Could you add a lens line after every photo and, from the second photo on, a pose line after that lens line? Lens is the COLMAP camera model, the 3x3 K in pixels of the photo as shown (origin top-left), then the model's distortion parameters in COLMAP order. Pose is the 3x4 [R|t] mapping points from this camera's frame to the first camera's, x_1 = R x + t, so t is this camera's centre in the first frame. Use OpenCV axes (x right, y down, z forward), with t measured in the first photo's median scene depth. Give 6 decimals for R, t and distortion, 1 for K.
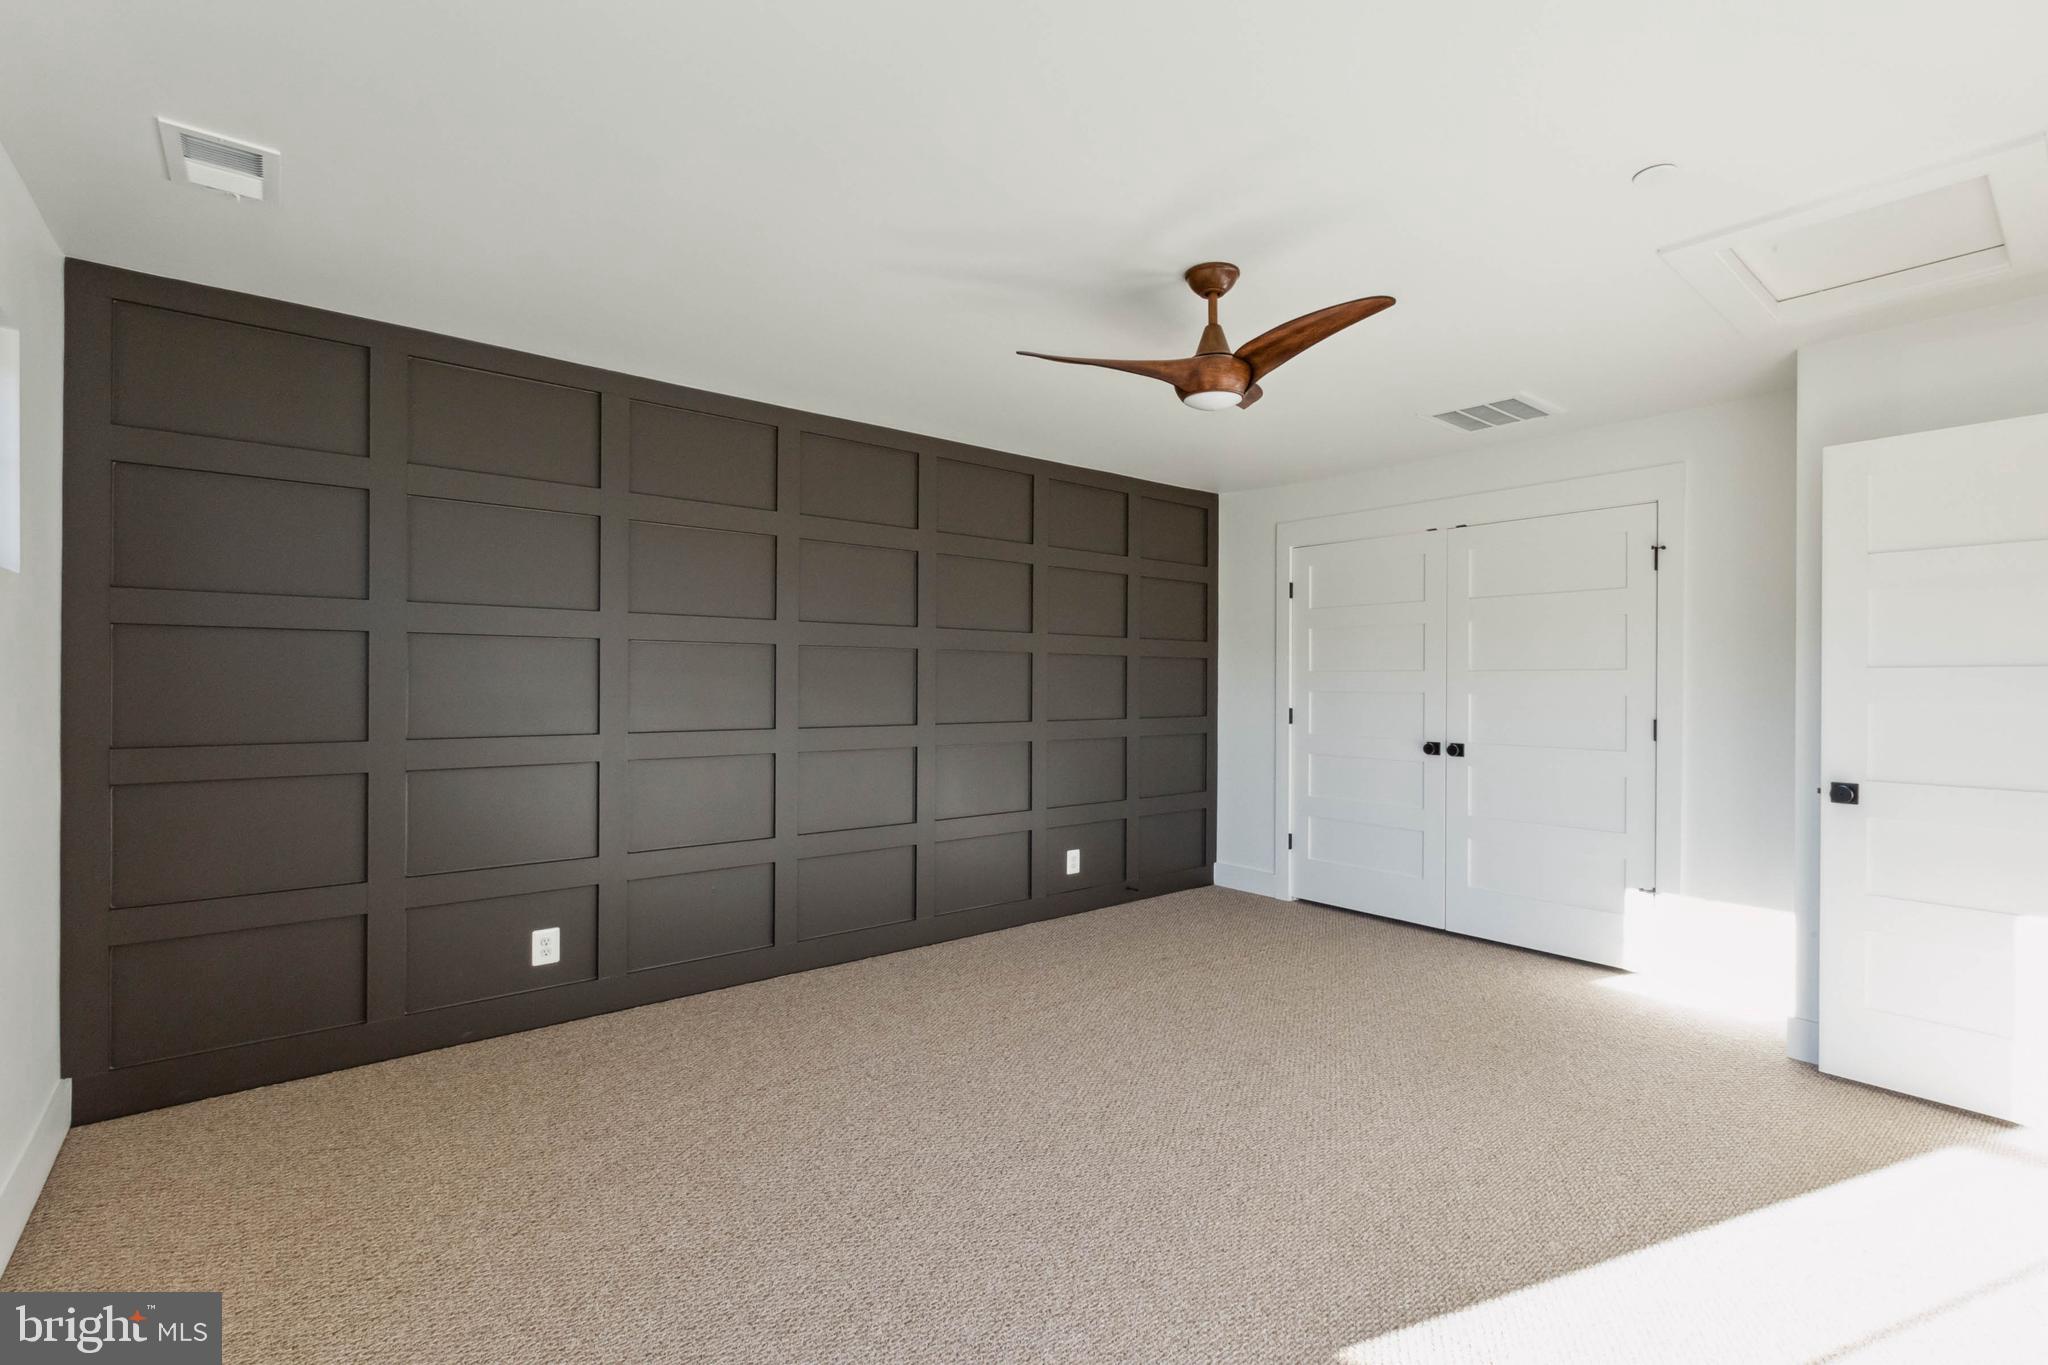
lens RADIAL K [[926.7, 0, 1044.9], [0, 926.7, 685.6], [0, 0, 1]] dist [0.059124, -0.000073]
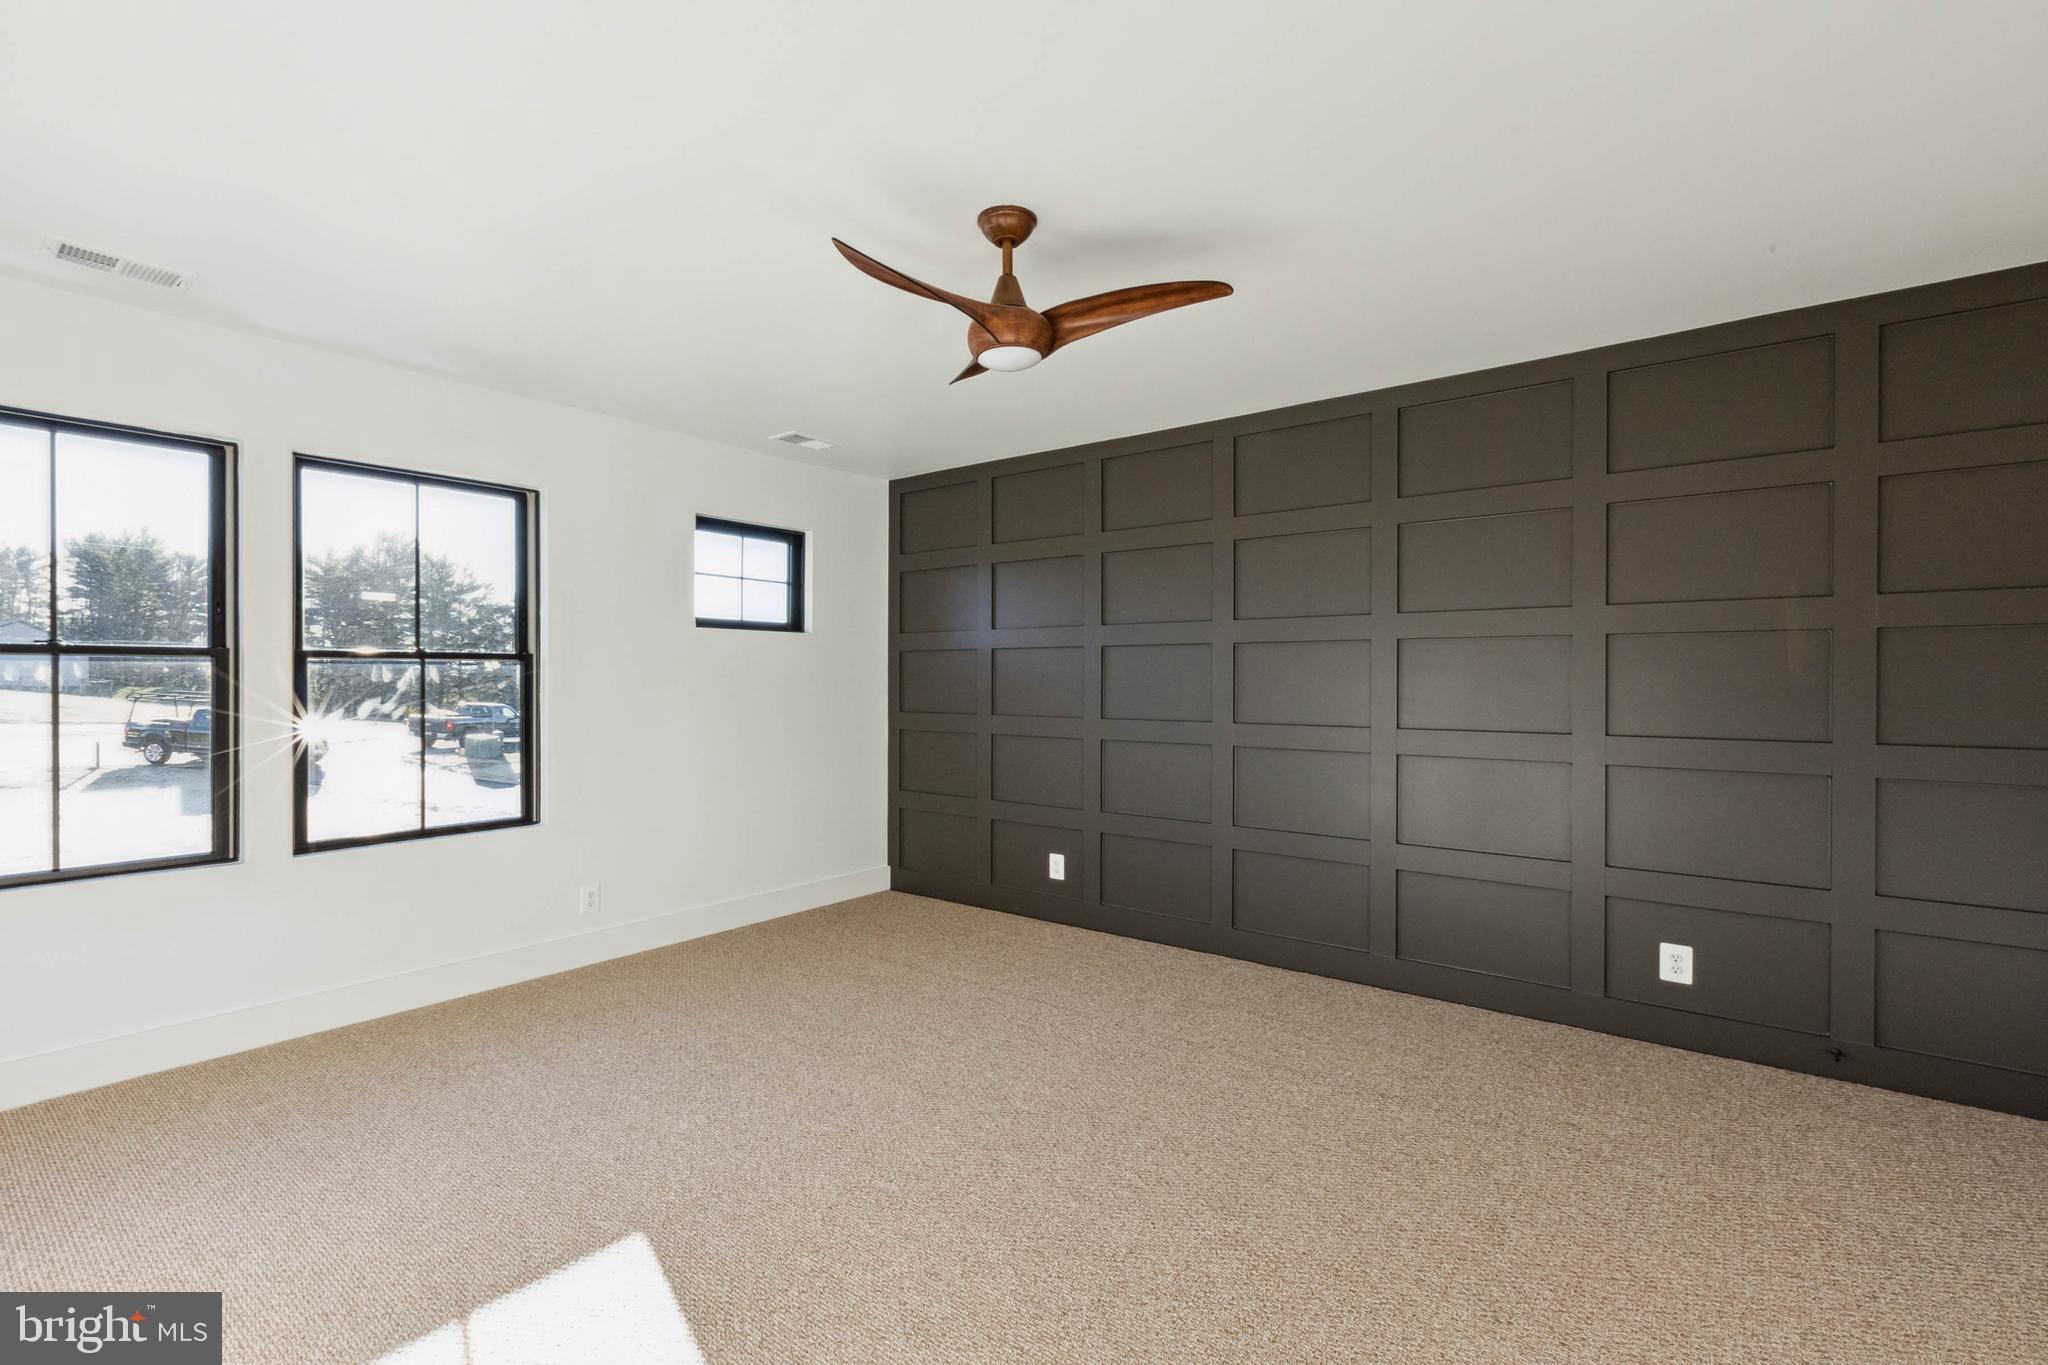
lens RADIAL K [[927.2, 0, 1024.0], [0, 927.2, 682.5], [0, 0, 1]] dist [-0.000741, 0.000011]
pose [[0.204756, -0.002278, -0.978810, 0.818619], [0.001770, 0.999997, -0.001957, 0.001369], [0.978811, -0.001332, 0.204760, 0.655870]]
